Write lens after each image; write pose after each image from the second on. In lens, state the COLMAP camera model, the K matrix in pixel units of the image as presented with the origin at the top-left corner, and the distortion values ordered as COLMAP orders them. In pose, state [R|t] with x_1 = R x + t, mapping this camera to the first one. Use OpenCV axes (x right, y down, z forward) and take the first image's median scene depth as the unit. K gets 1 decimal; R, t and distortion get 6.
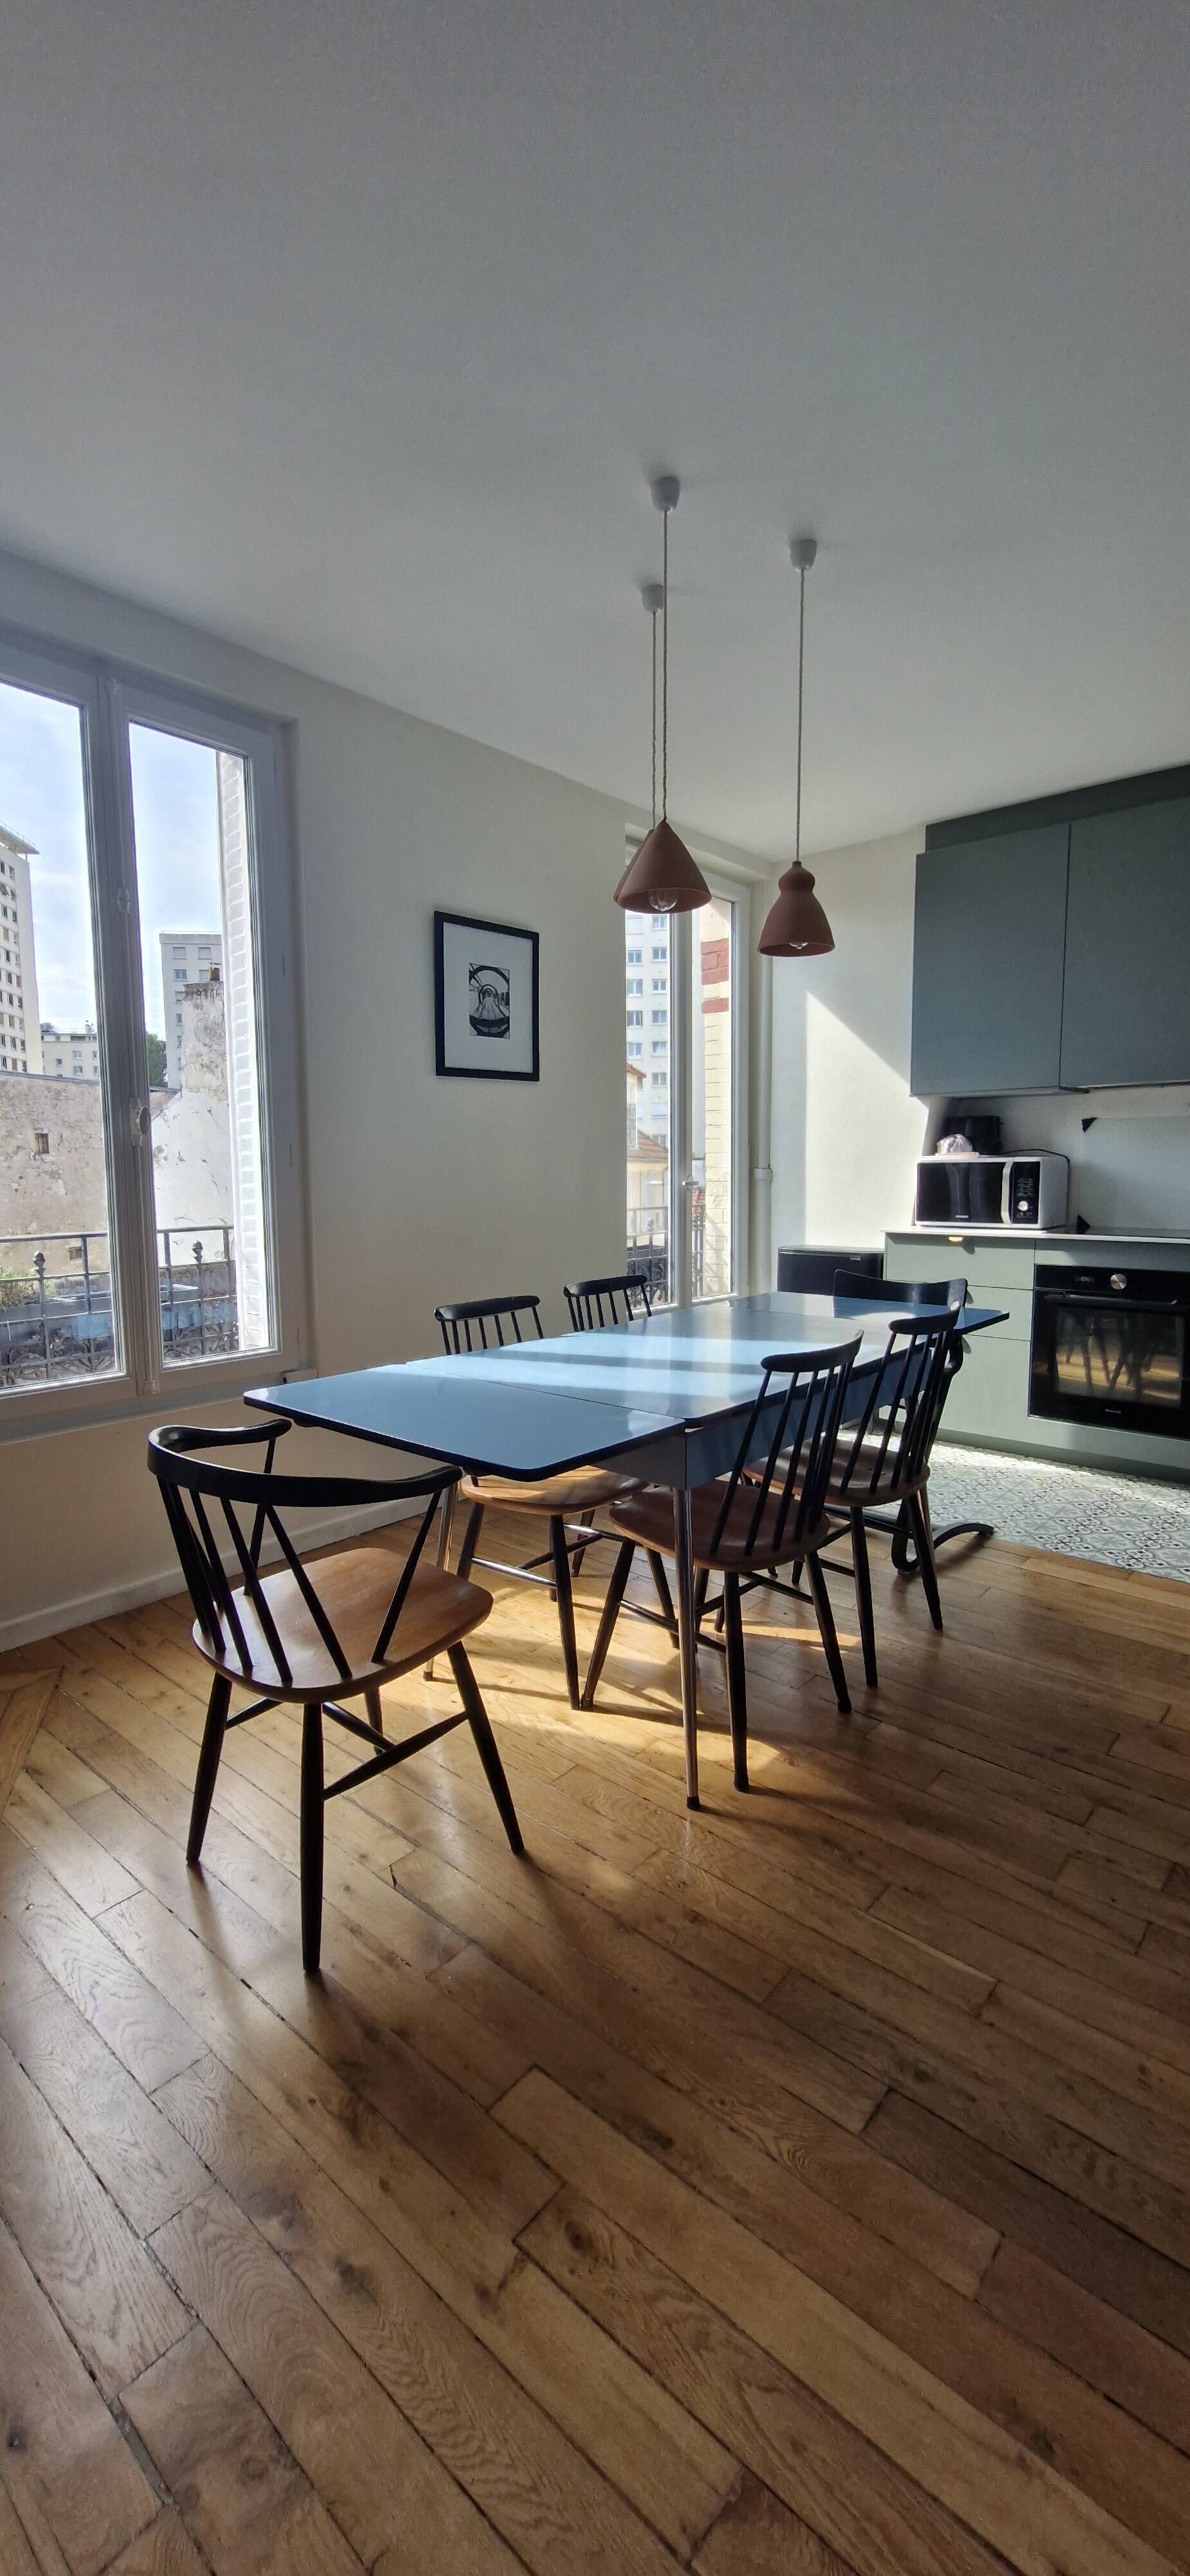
lens RADIAL K [[1021.0, 0, 587.8], [0, 1021.0, 1273.5], [0, 0, 1]] dist [0.002437, -0.001468]
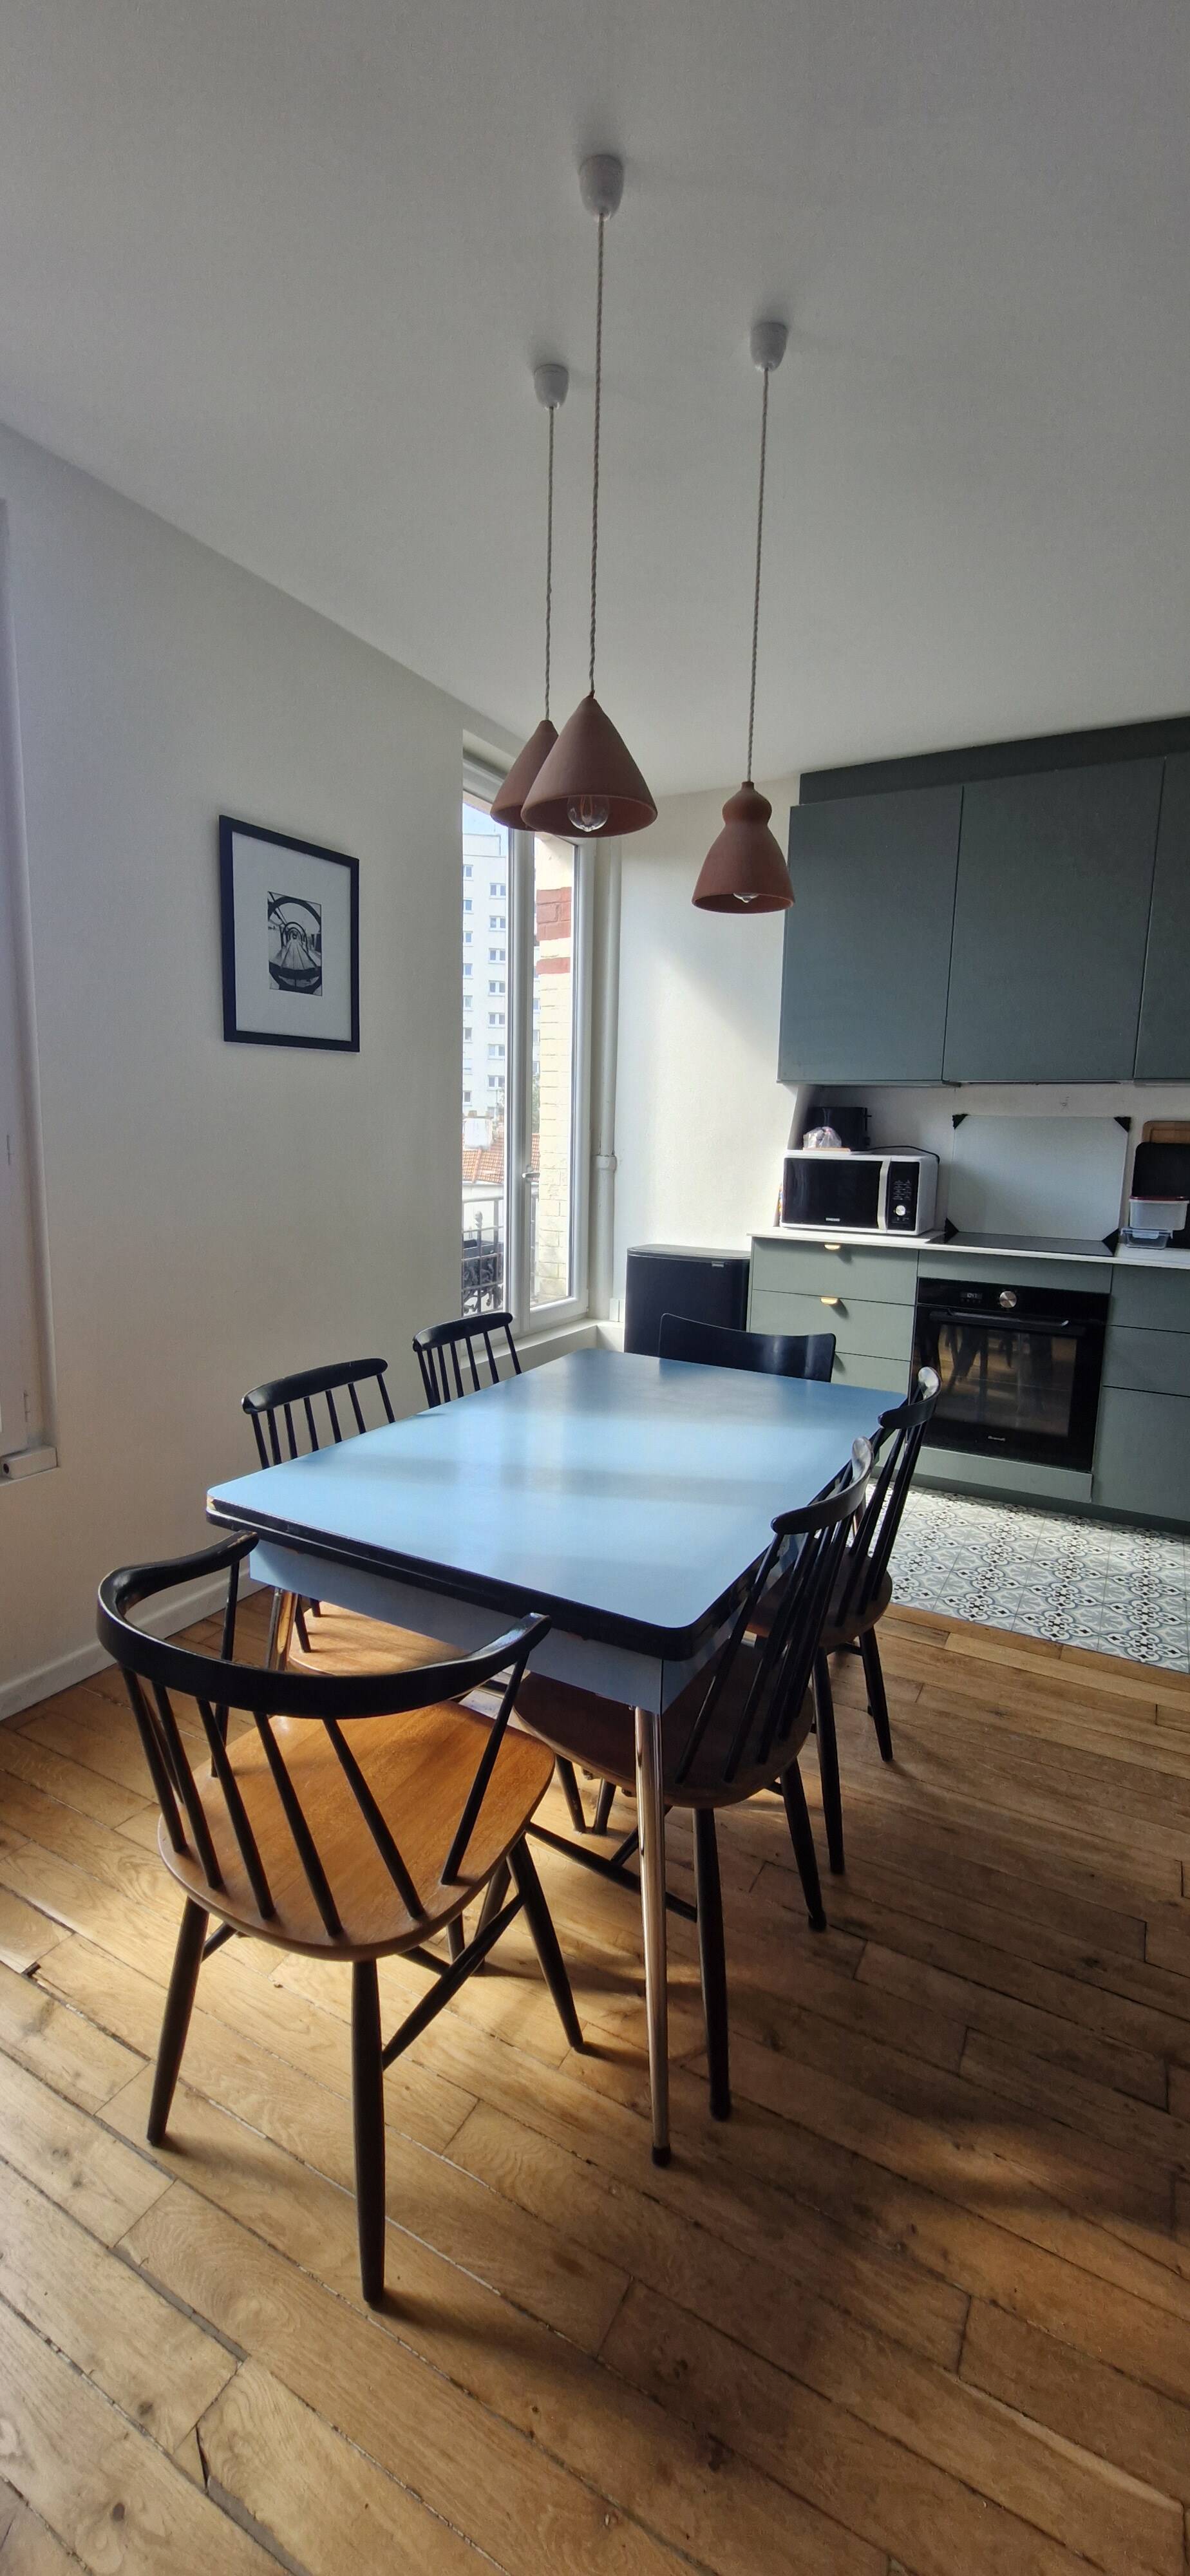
lens RADIAL K [[1021.0, 0, 589.7], [0, 1021.0, 1276.0], [0, 0, 1]] dist [0.002437, -0.001468]
pose [[0.976391, -0.004043, 0.215973, -0.048387], [-0.005674, 0.999000, 0.044350, -0.055946], [-0.215936, -0.044528, 0.975392, 0.203634]]
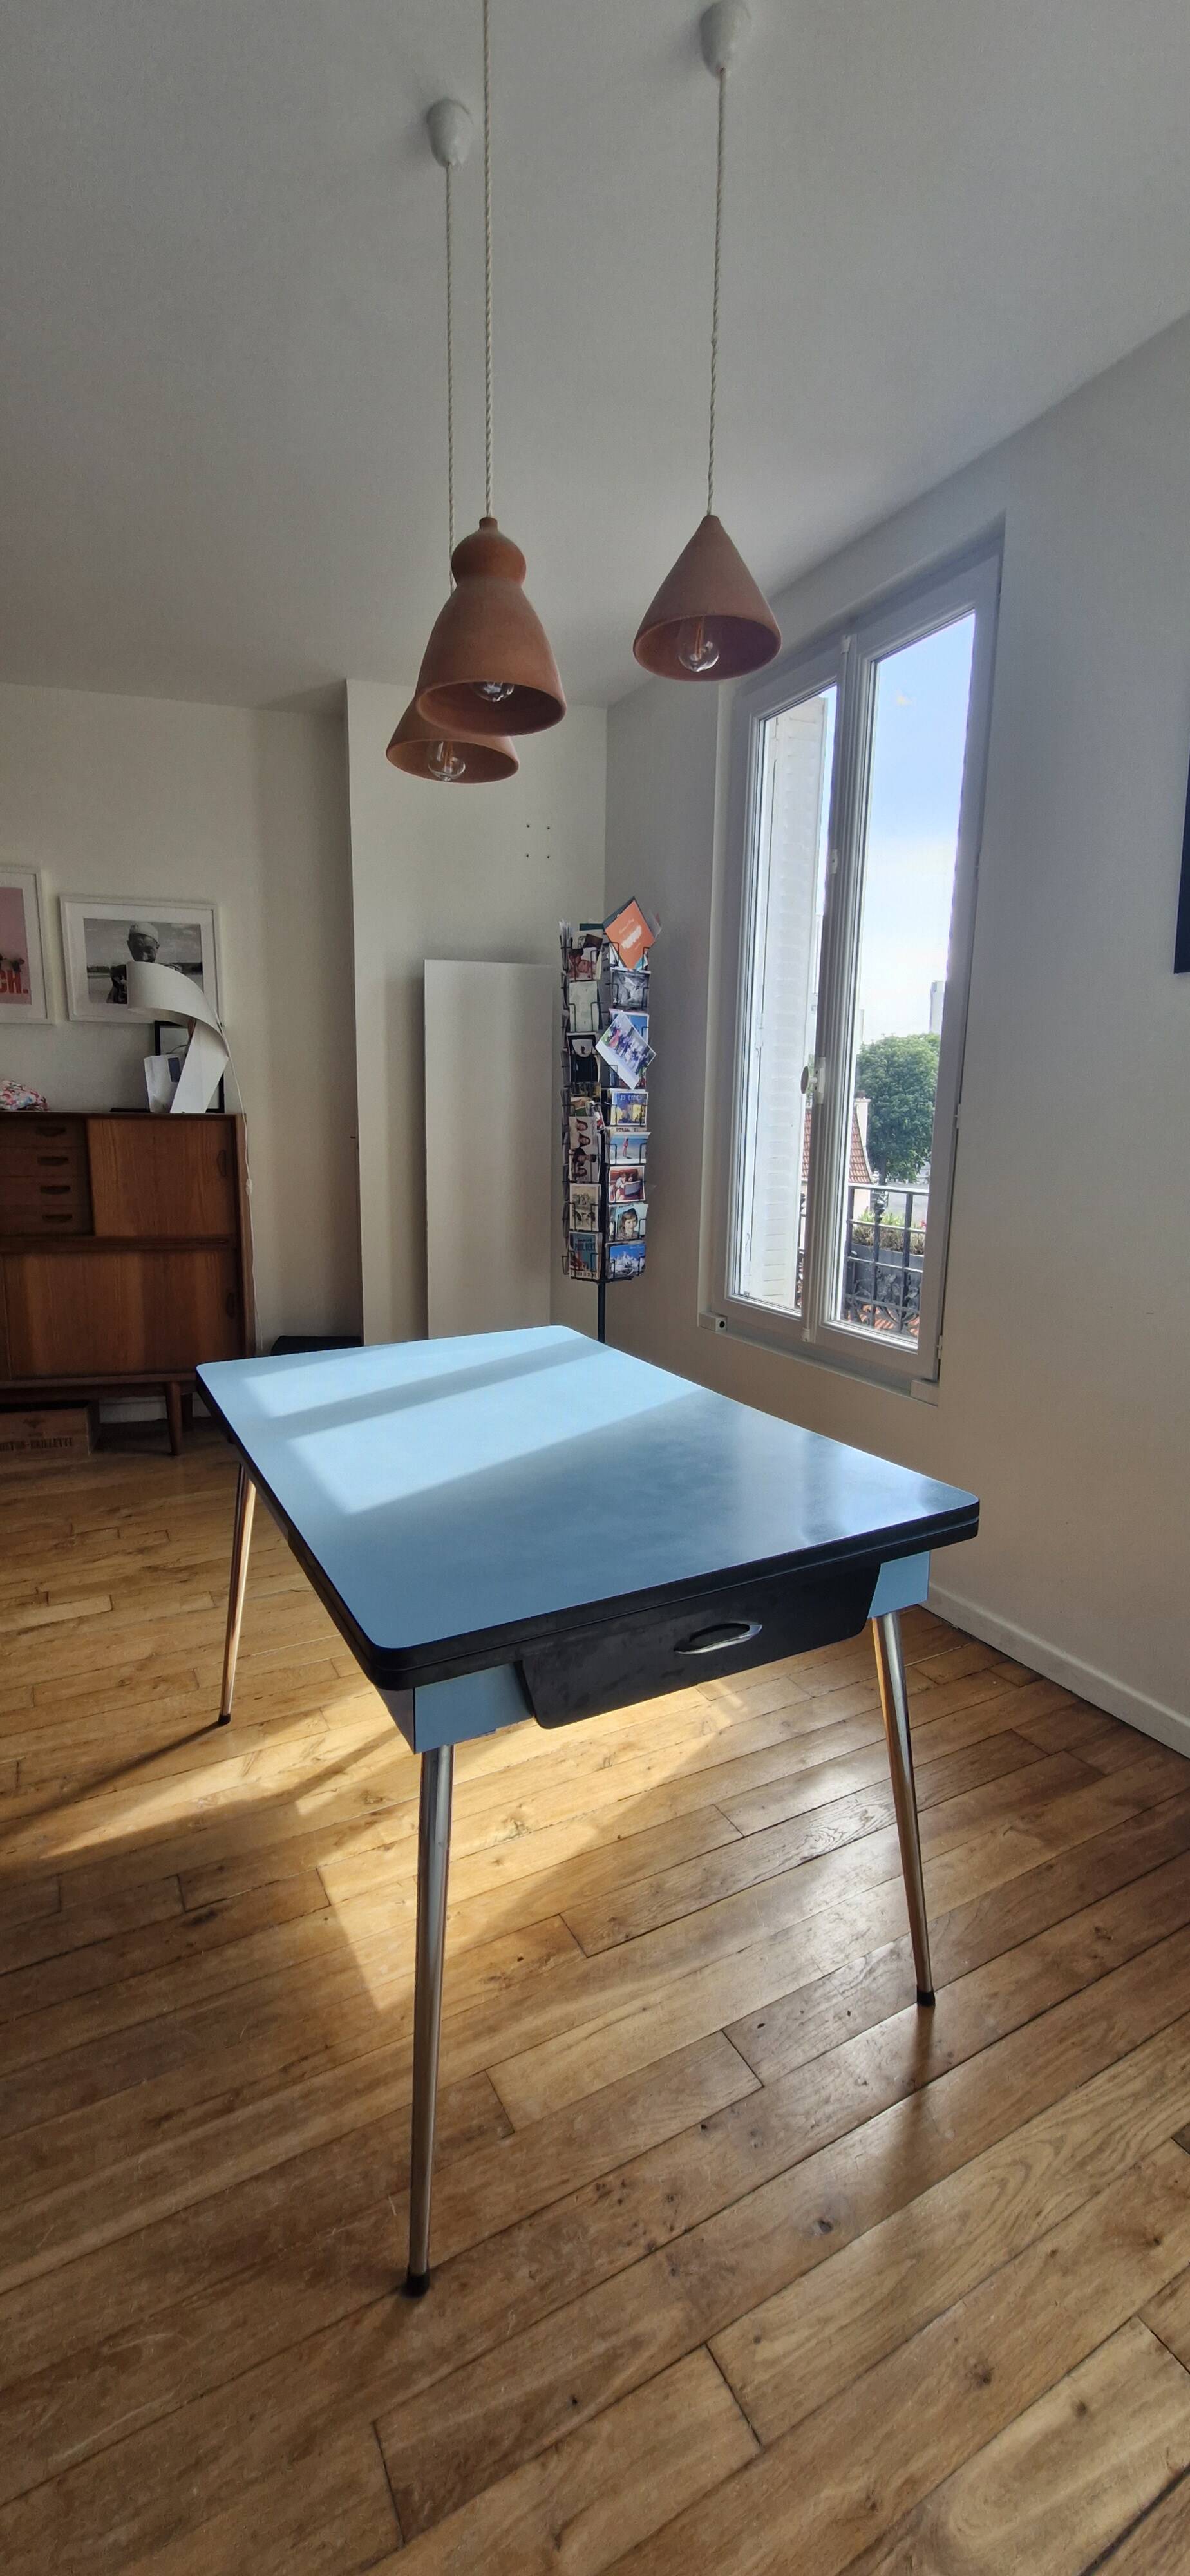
lens RADIAL K [[1021.0, 0, 590.9], [0, 1021.0, 1292.4], [0, 0, 1]] dist [0.002437, -0.001468]
pose [[-0.342545, 0.173028, -0.923431, 0.494216], [-0.107450, 0.969230, 0.221468, -0.113830], [0.933337, 0.175086, -0.313412, 0.895371]]
